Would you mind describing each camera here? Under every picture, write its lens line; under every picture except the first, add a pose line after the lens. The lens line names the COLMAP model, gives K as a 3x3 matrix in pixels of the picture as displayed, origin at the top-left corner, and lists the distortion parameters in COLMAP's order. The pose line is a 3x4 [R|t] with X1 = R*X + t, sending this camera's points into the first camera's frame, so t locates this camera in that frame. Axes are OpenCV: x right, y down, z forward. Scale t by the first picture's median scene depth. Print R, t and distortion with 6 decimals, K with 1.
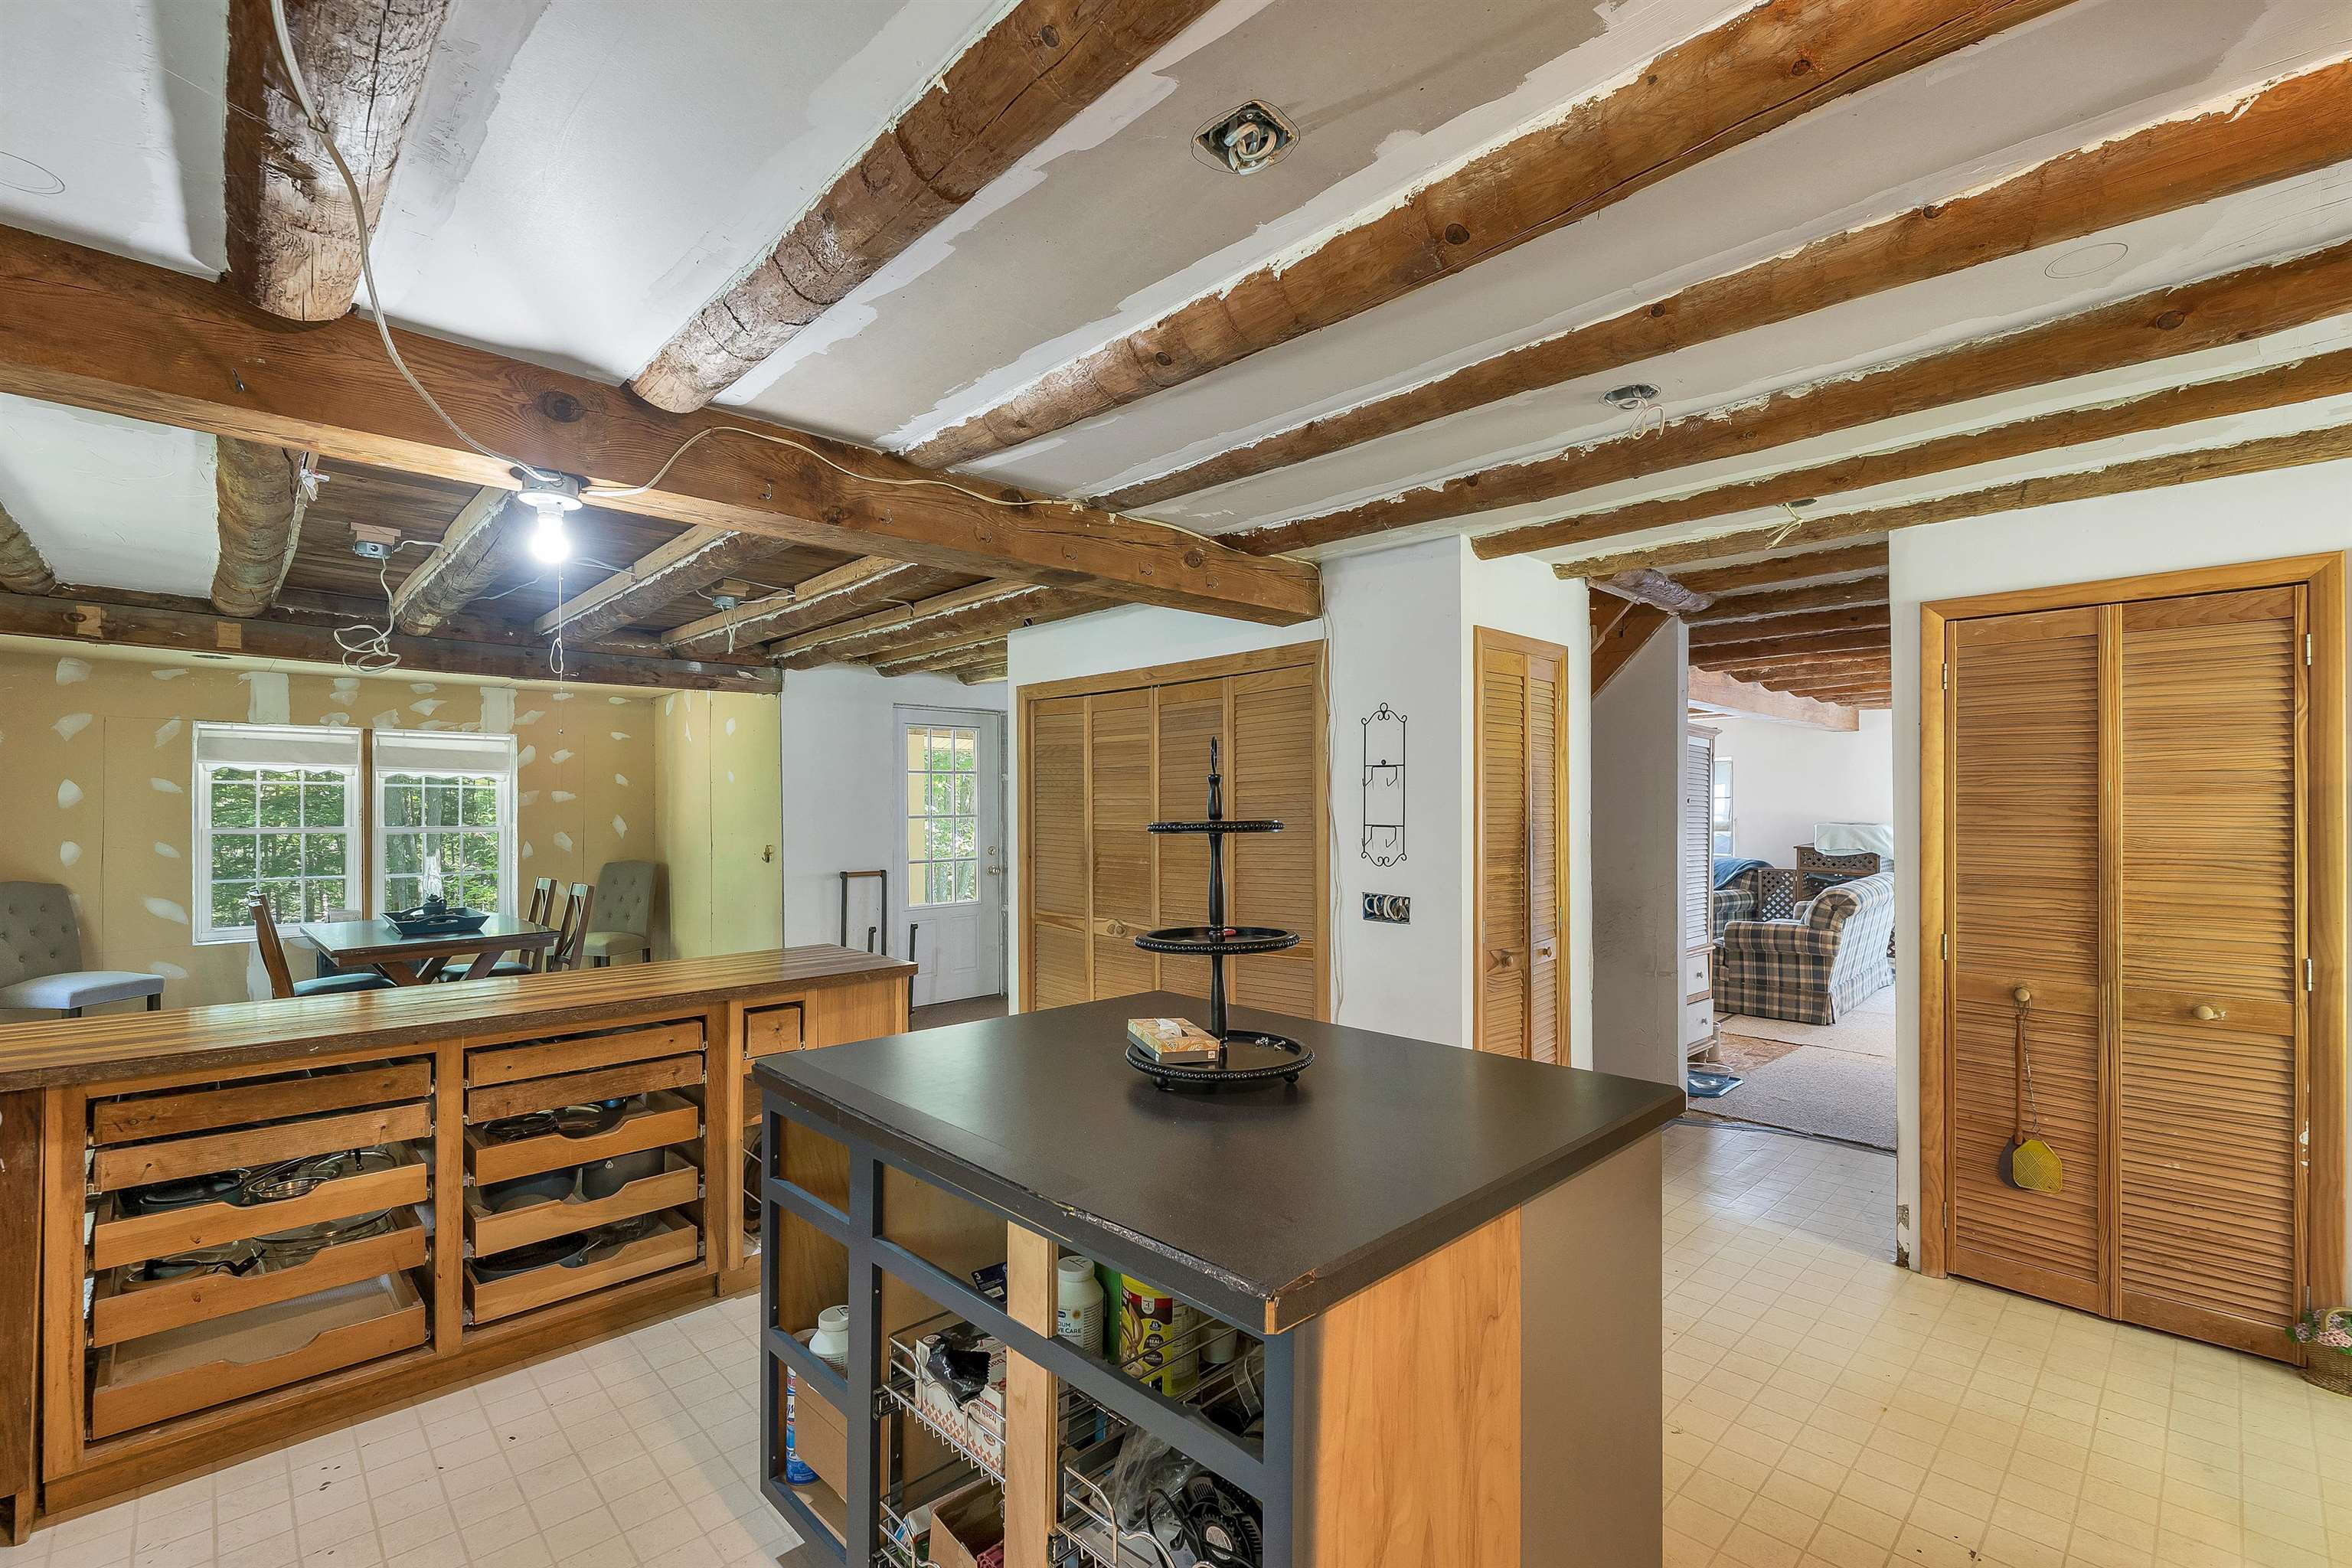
lens RADIAL K [[1007.1, 0, 1171.1], [0, 1007.1, 806.5], [0, 0, 1]] dist [-0.000970, -0.000011]
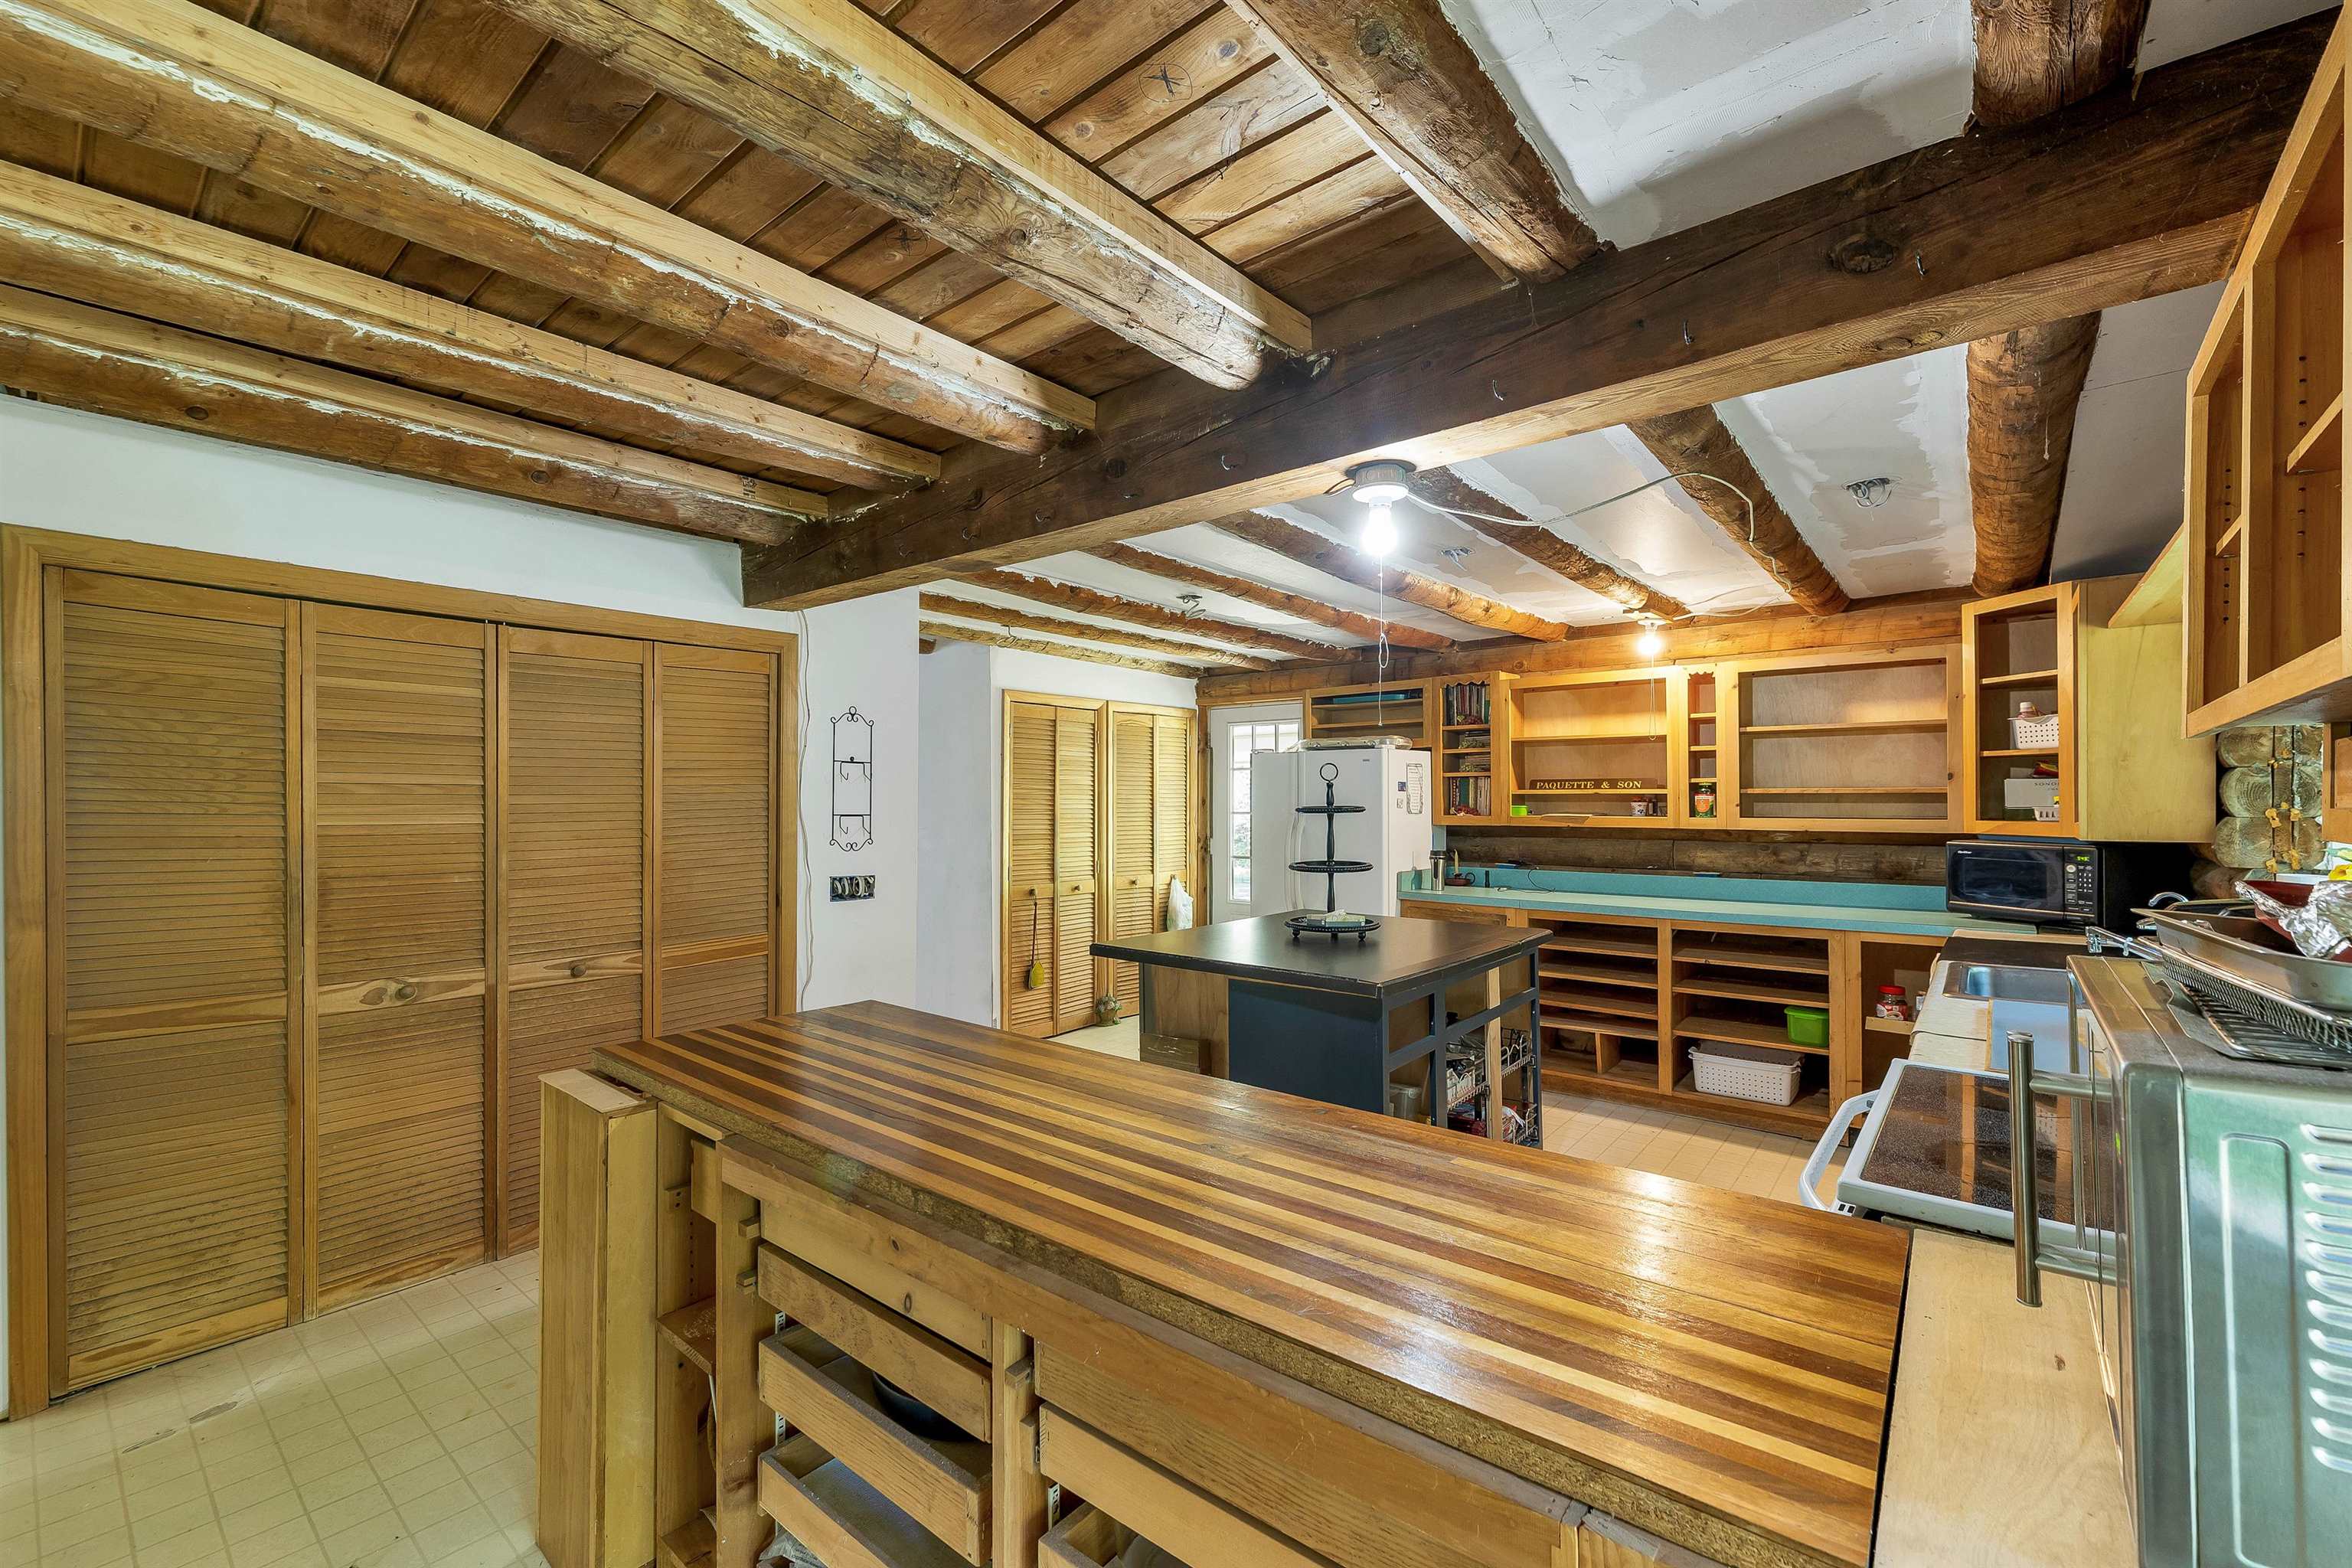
lens RADIAL K [[990.1, 0, 1175.1], [0, 990.1, 788.8], [0, 0, 1]] dist [0.001433, 0.000353]
pose [[-0.105280, 0.011352, 0.994378, -1.161908], [-0.002229, 0.999930, -0.011651, 0.002168], [-0.994440, -0.003443, -0.105247, 0.942168]]
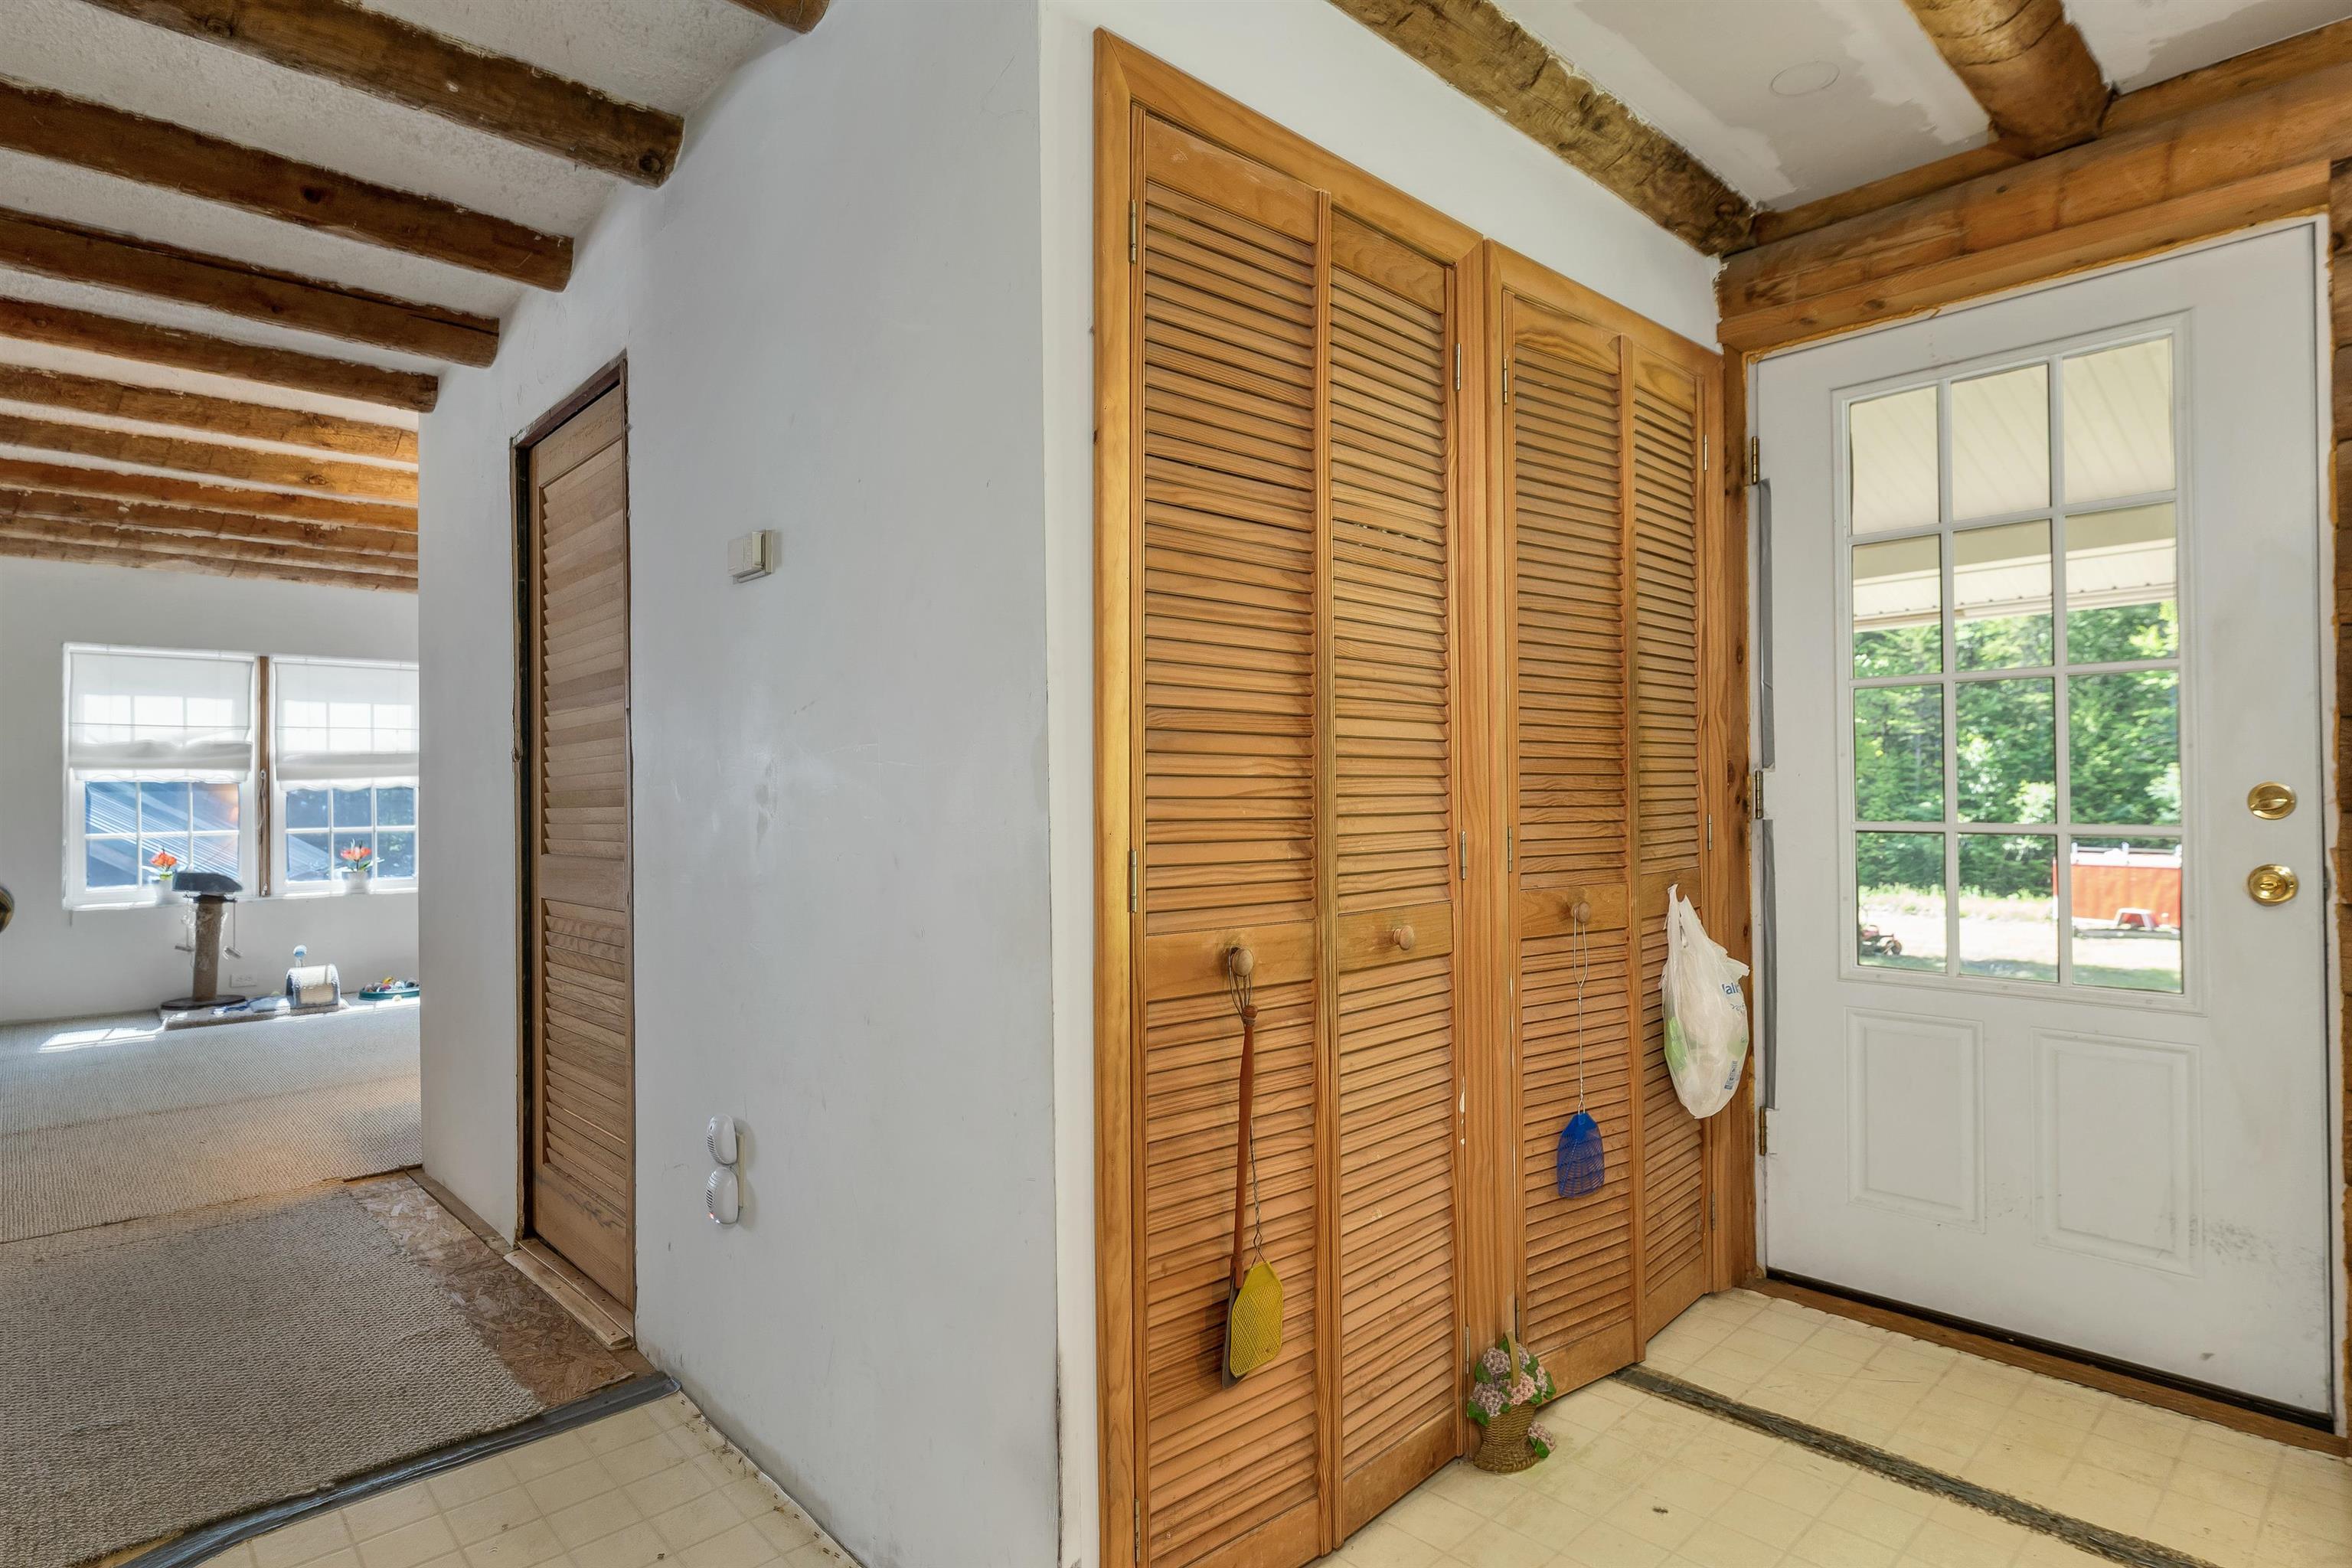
lens RADIAL K [[1202.3, 0, 1188.5], [0, 1202.3, 788.1], [0, 0, 1]] dist [0.001346, 0.000309]
pose [[0.005445, 0.007027, 0.999960, 0.294932], [0.005035, 0.999962, -0.007054, 0.112357], [-0.999973, 0.005073, 0.005409, 1.034990]]
